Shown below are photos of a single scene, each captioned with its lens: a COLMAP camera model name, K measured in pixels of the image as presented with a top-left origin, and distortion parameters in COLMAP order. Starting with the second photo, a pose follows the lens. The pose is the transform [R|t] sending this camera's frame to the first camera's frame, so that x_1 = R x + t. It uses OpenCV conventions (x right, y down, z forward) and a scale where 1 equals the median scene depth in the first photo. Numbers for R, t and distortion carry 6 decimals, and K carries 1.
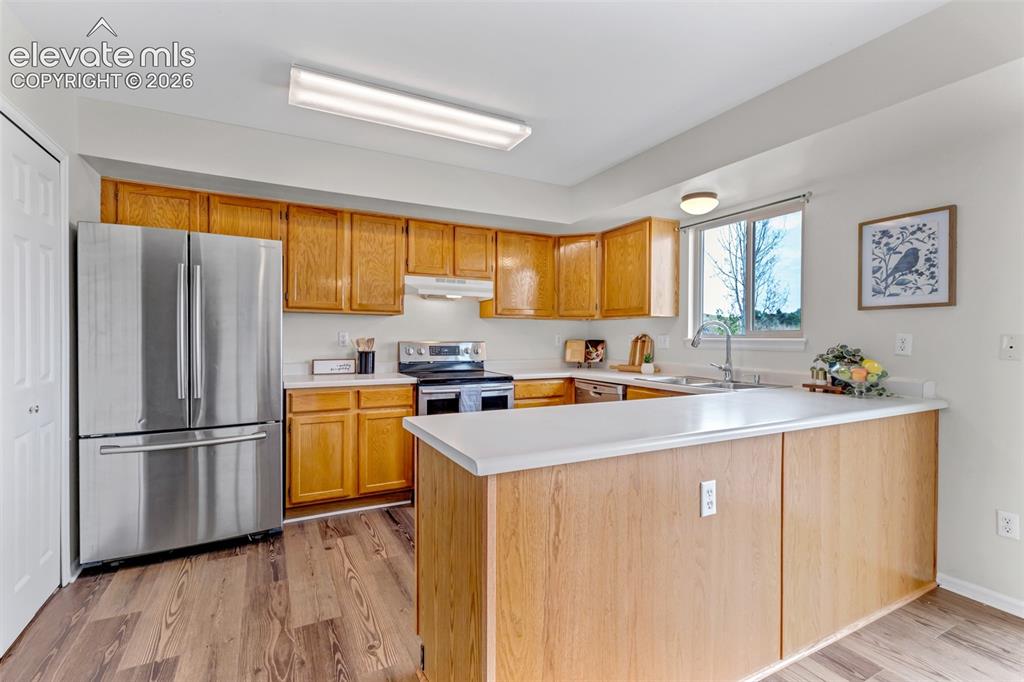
lens RADIAL K [[472.0, 0, 512.0], [0, 472.0, 341.0], [0, 0, 1]] dist [0.002262, 0.000280]
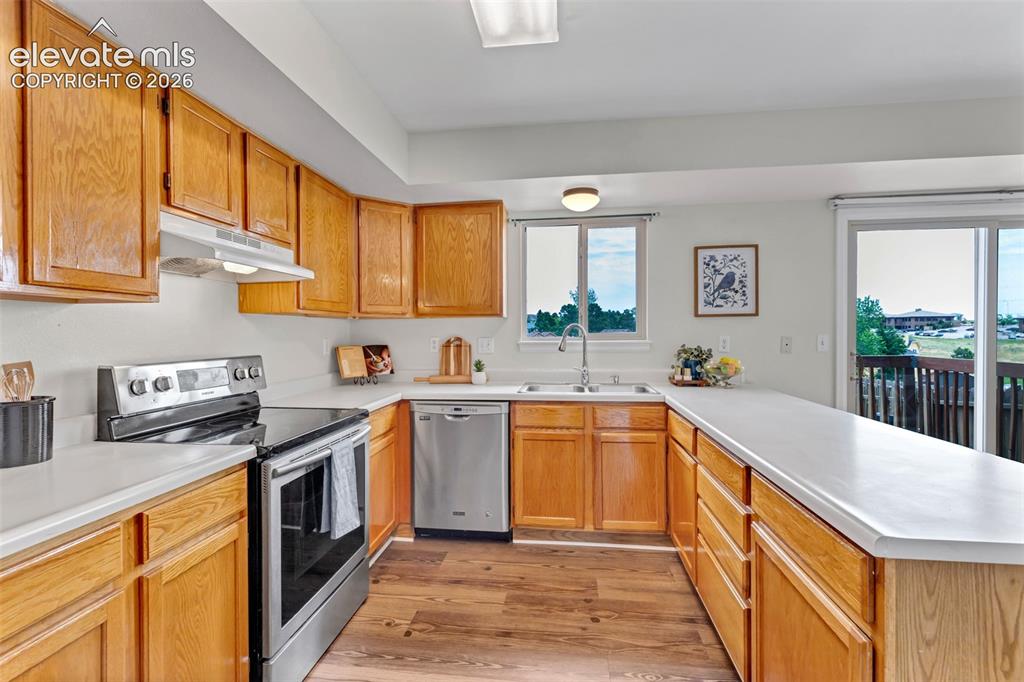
lens RADIAL K [[469.7, 0, 509.4], [0, 469.7, 333.8], [0, 0, 1]] dist [-0.000567, -0.000284]
pose [[0.575211, -0.011420, 0.817926, -0.395653], [0.016597, 0.999860, 0.002288, -0.023428], [-0.817837, 0.012259, 0.575319, 0.499446]]
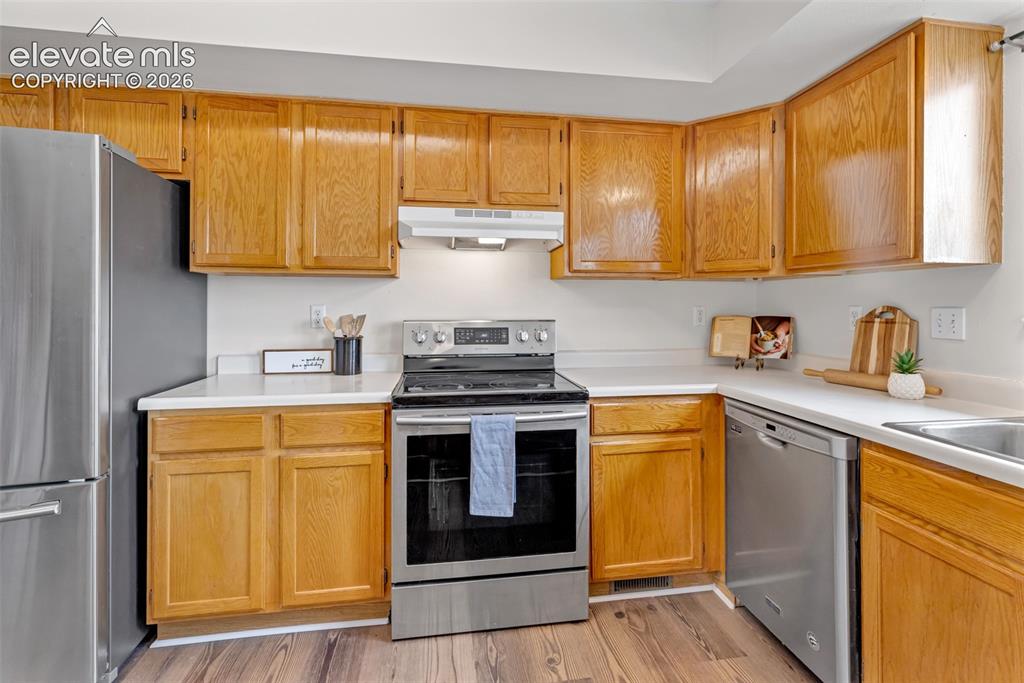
lens RADIAL K [[478.4, 0, 513.7], [0, 478.4, 303.5], [0, 0, 1]] dist [0.002381, 0.000272]
pose [[0.947604, -0.005667, -0.319399, 0.091656], [0.001431, 0.999908, -0.013495, -0.012677], [0.319446, 0.012331, 0.947524, 0.495675]]
